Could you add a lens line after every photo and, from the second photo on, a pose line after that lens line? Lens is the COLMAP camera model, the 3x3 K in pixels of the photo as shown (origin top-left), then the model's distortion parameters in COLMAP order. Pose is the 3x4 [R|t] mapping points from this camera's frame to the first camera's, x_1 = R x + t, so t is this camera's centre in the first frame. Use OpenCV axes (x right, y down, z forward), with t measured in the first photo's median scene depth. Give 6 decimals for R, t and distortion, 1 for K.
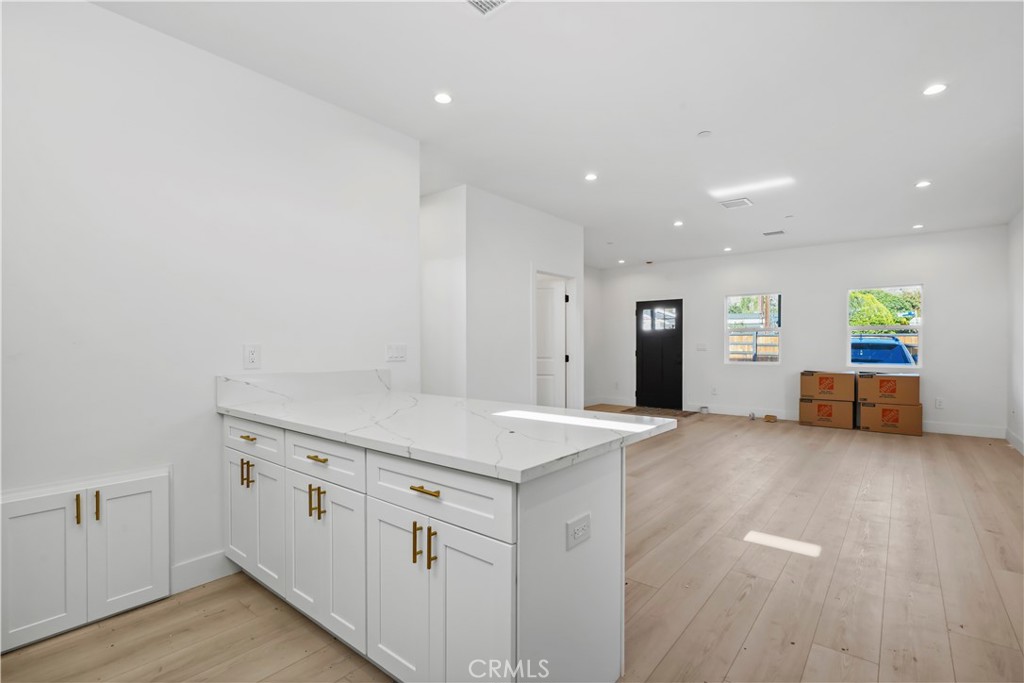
lens RADIAL K [[481.0, 0, 518.0], [0, 481.0, 351.9], [0, 0, 1]] dist [-0.003880, -0.000217]
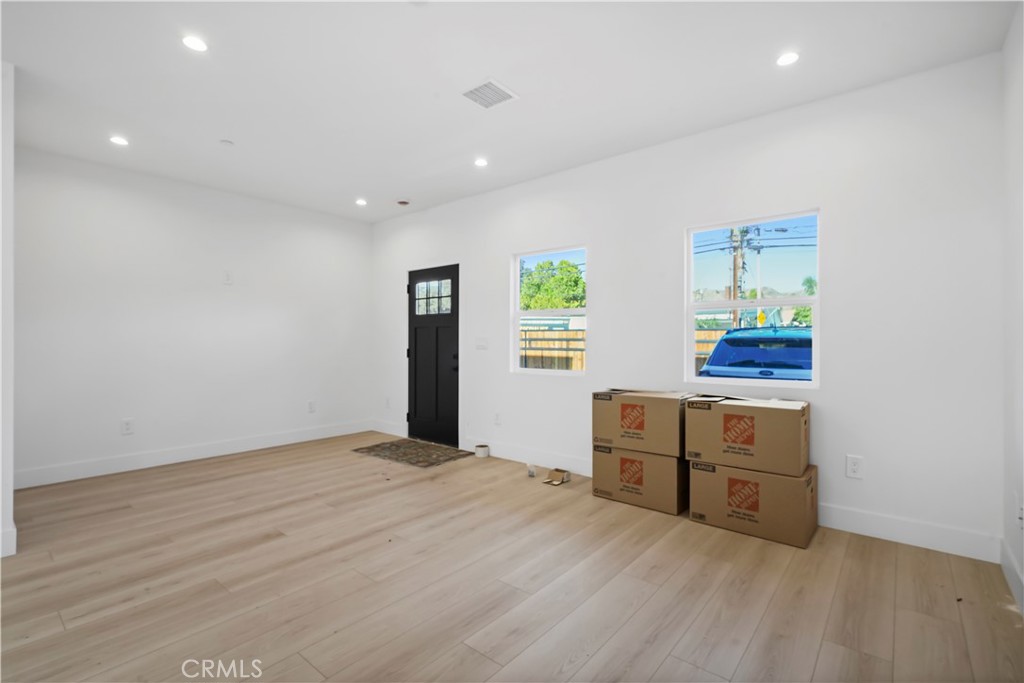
lens RADIAL K [[464.6, 0, 522.3], [0, 464.6, 344.0], [0, 0, 1]] dist [-0.000332, -0.000044]
pose [[0.999997, 0.002028, -0.001259, 0.521430], [-0.002040, 0.999951, -0.009698, -0.004331], [0.001239, 0.009701, 0.999952, 0.513896]]
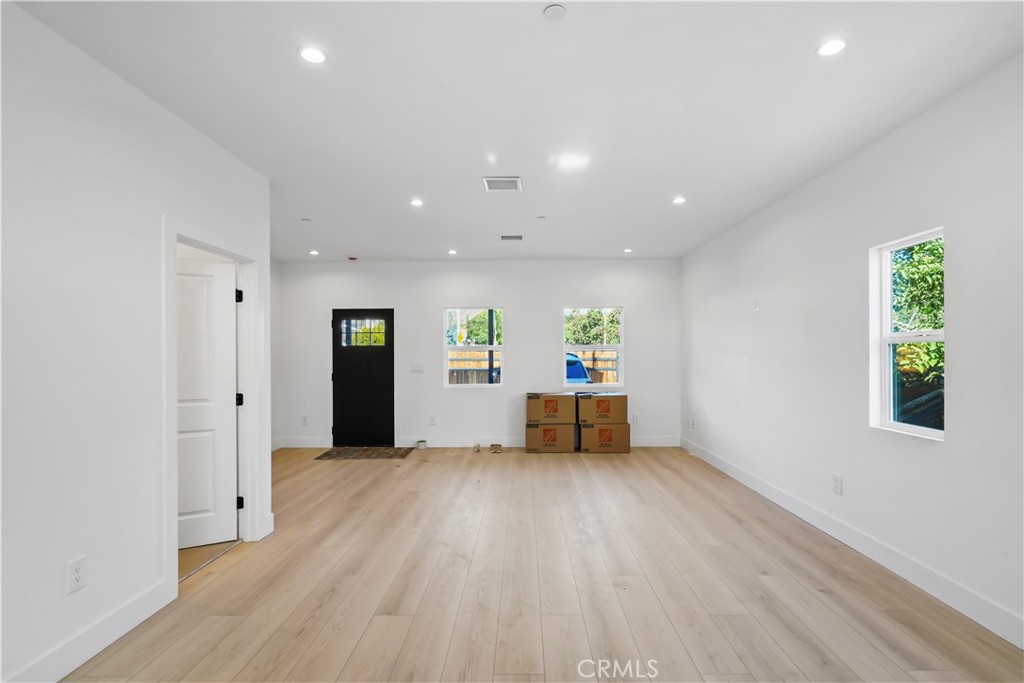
lens RADIAL K [[481.0, 0, 518.0], [0, 481.0, 351.9], [0, 0, 1]] dist [-0.003880, -0.000217]
pose [[0.783125, 0.000349, 0.621864, 0.004103], [0.014158, 0.999731, -0.018391, -0.024267], [-0.621703, 0.023207, 0.782909, 0.294619]]
